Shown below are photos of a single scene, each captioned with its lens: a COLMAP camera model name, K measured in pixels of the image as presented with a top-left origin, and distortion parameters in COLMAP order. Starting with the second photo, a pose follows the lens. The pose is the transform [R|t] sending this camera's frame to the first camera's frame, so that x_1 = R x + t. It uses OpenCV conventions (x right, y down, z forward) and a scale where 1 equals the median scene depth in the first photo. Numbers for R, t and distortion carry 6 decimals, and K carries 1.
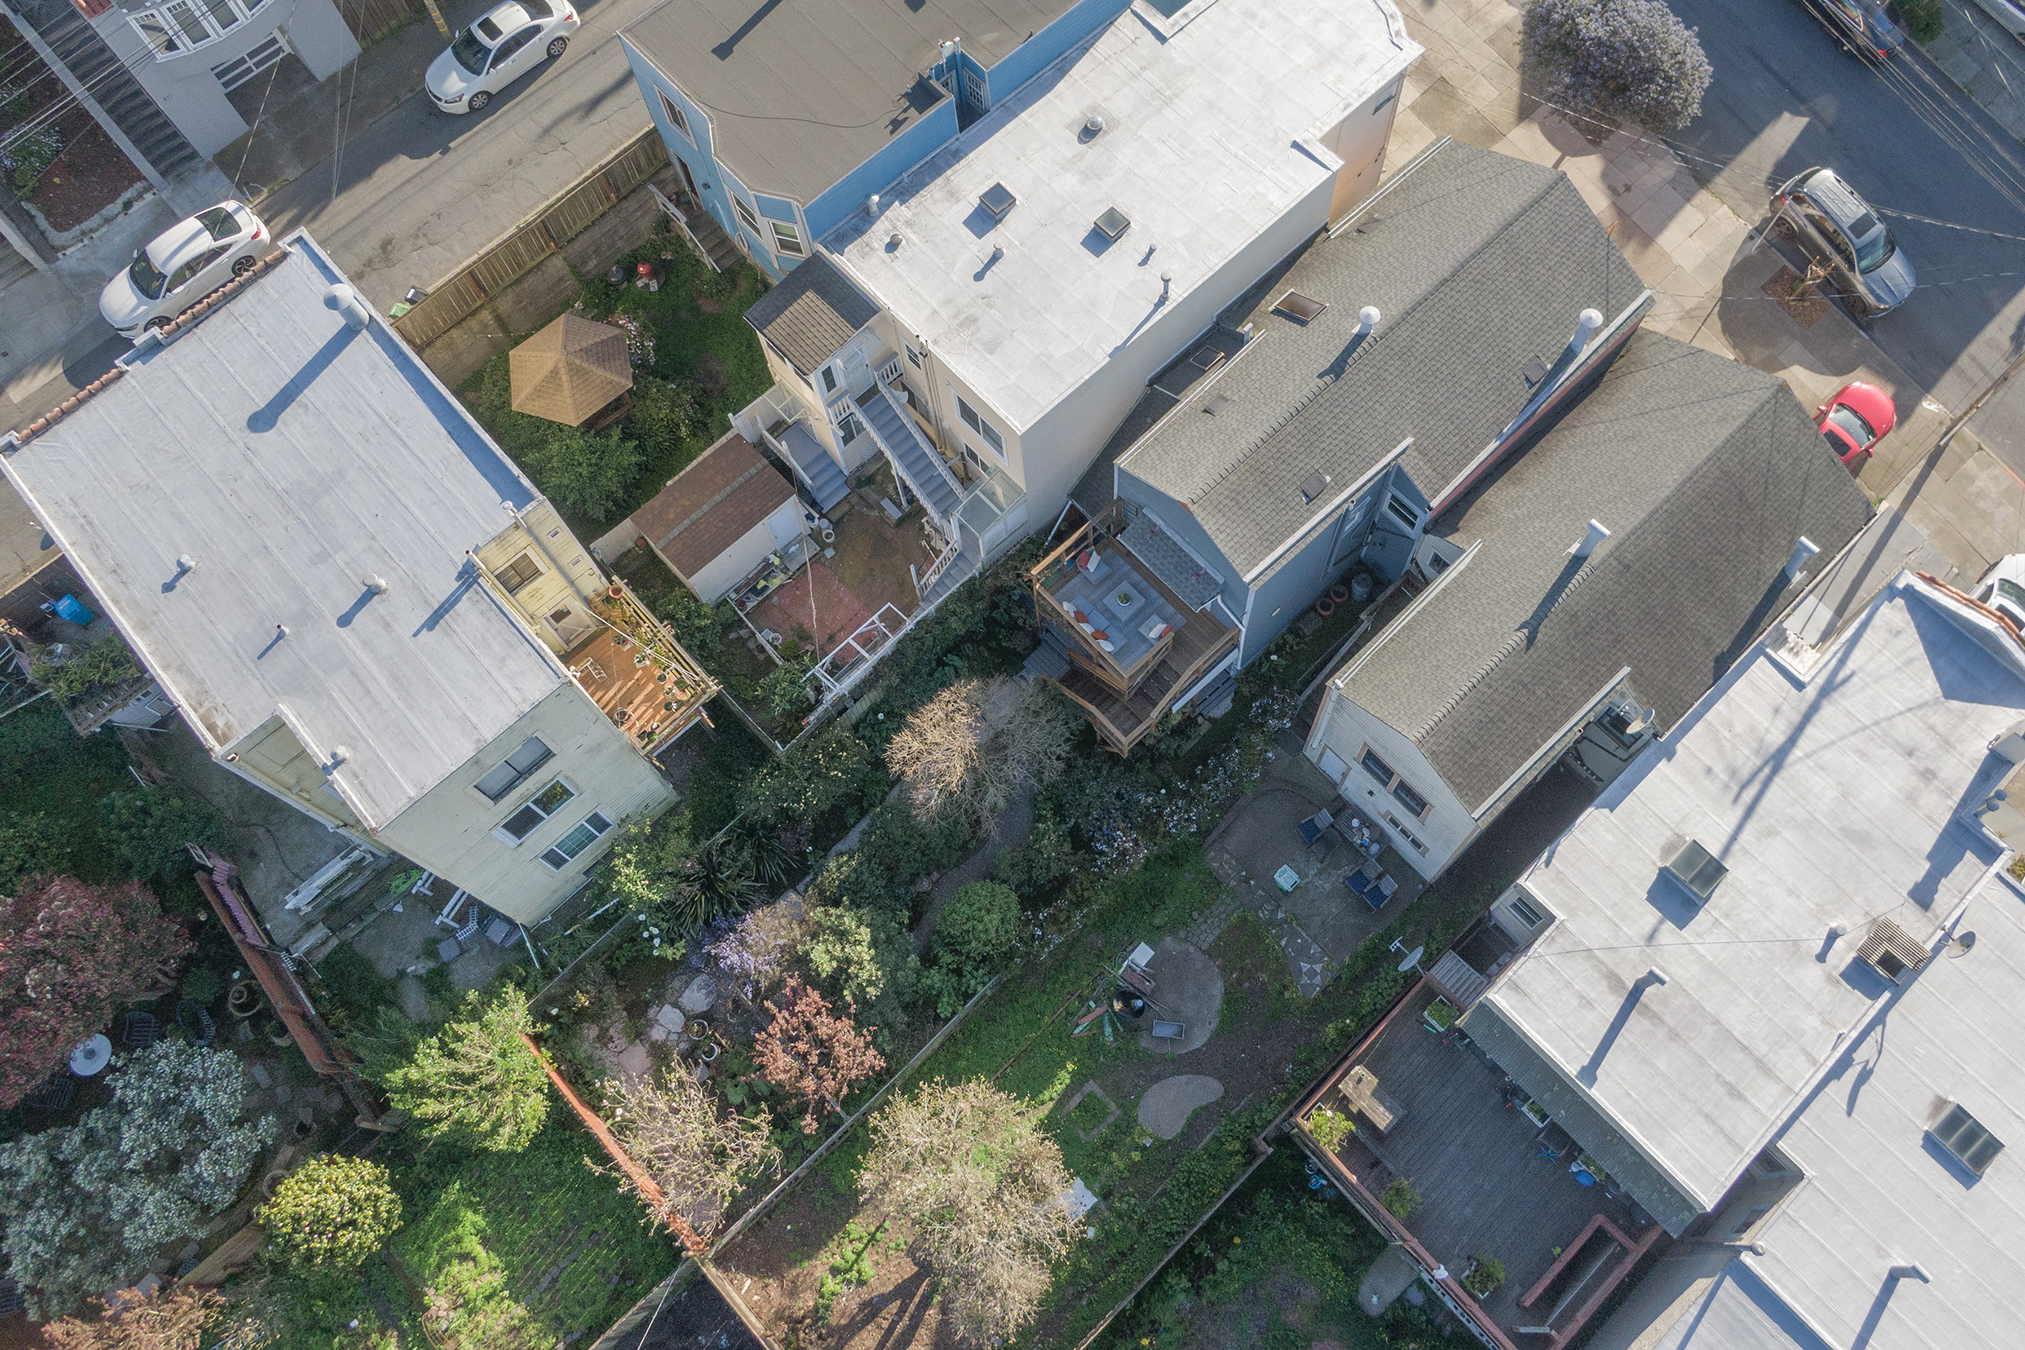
lens RADIAL K [[1667.5, 0, 1045.6], [0, 1667.5, 665.6], [0, 0, 1]] dist [0.090615, -0.243984]
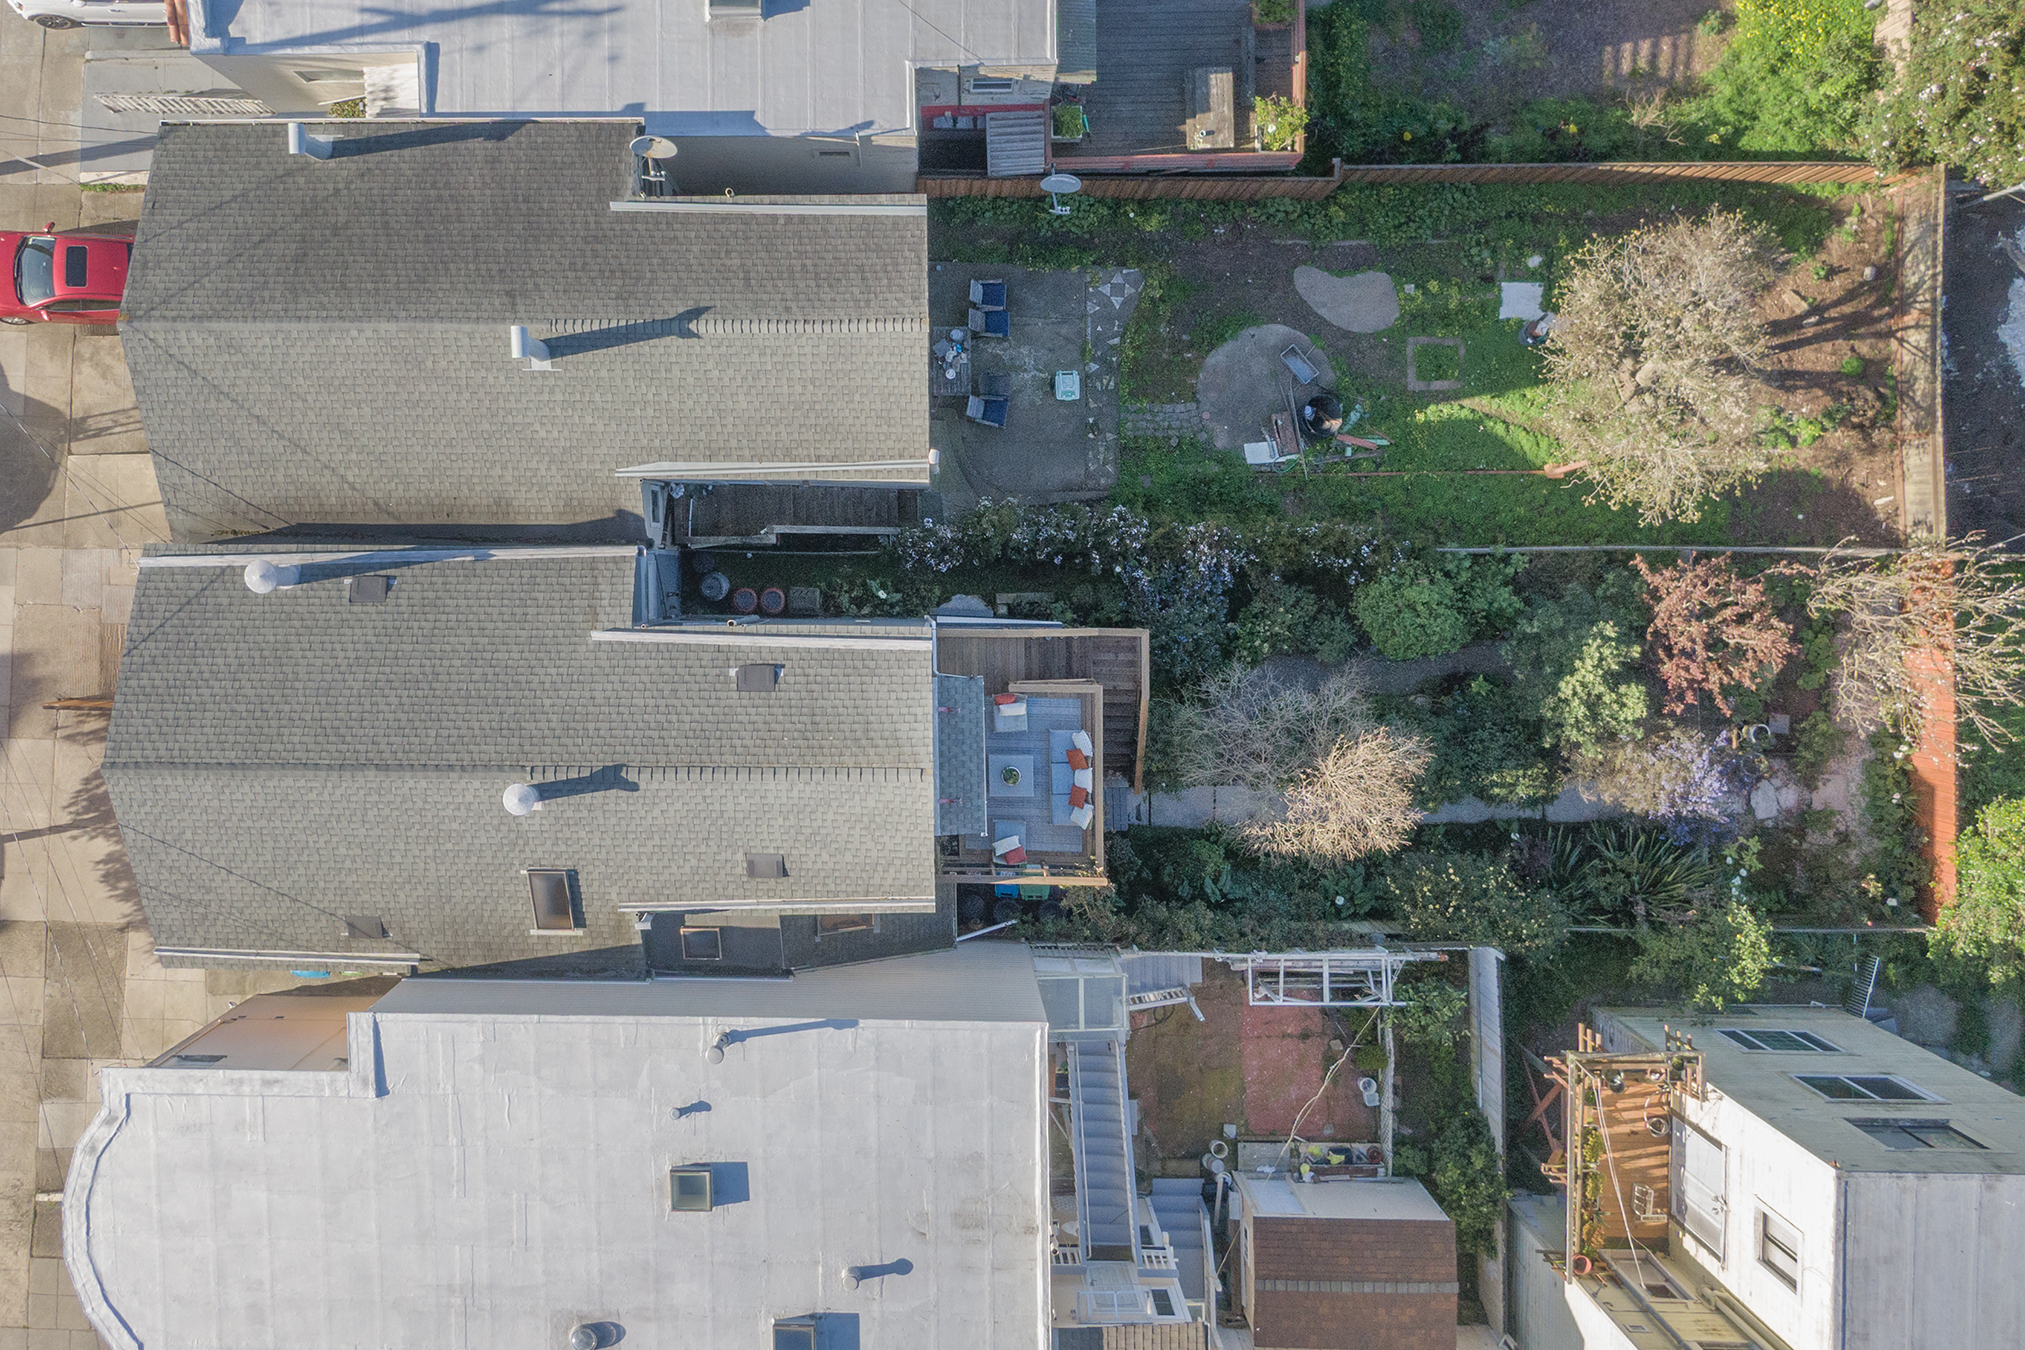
lens RADIAL K [[1823.3, 0, 1018.2], [0, 1823.3, 577.9], [0, 0, 1]] dist [0.069052, -0.169745]
pose [[-0.722979, -0.690806, 0.009429, 0.098045], [0.657630, -0.683948, 0.315814, -0.229624], [-0.211717, 0.234527, 0.948774, 0.243036]]
